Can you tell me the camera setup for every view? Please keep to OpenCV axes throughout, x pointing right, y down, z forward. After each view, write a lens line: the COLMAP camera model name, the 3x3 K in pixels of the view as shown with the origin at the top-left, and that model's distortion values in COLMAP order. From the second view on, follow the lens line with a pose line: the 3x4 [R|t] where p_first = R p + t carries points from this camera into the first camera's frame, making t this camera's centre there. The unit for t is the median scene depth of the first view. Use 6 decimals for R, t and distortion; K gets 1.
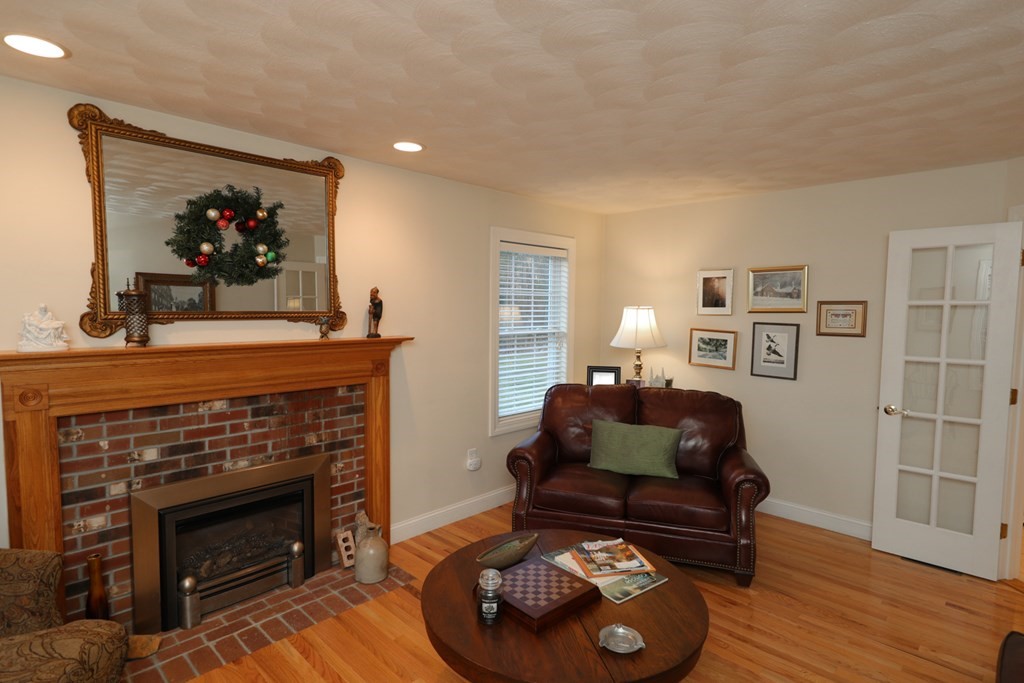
lens RADIAL K [[532.9, 0, 509.7], [0, 532.9, 344.0], [0, 0, 1]] dist [-0.003868, -0.000632]
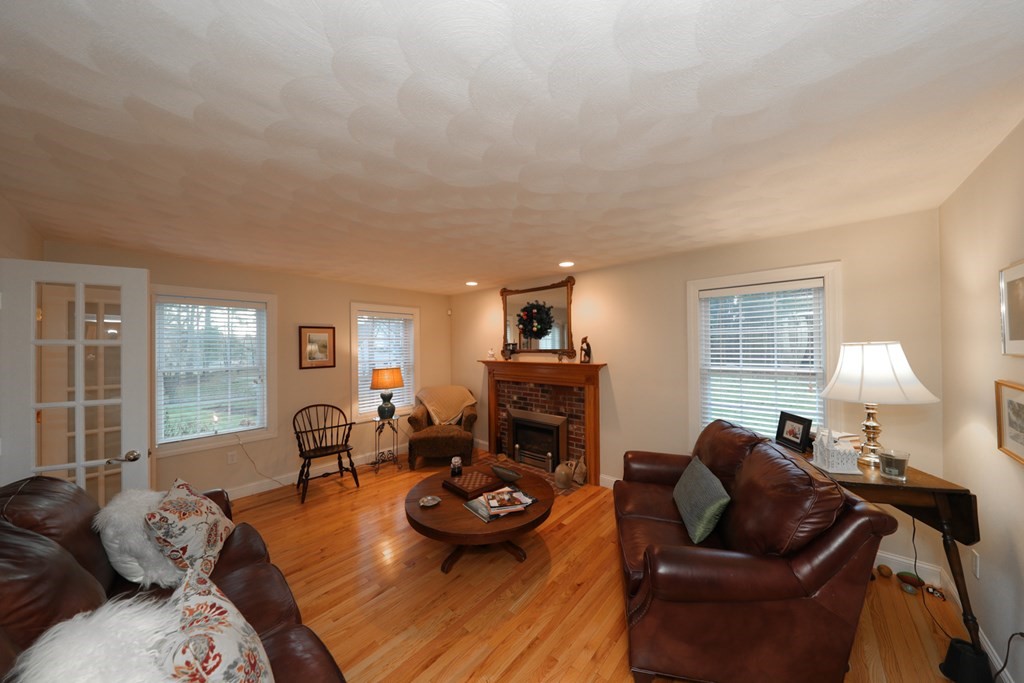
lens RADIAL K [[324.6, 0, 516.9], [0, 324.6, 343.0], [0, 0, 1]] dist [-0.006945, -0.001035]
pose [[0.035216, -0.020766, -0.999164, 0.958578], [-0.059833, 0.997947, -0.022850, -0.047158], [0.997587, 0.060587, 0.033901, 0.784728]]
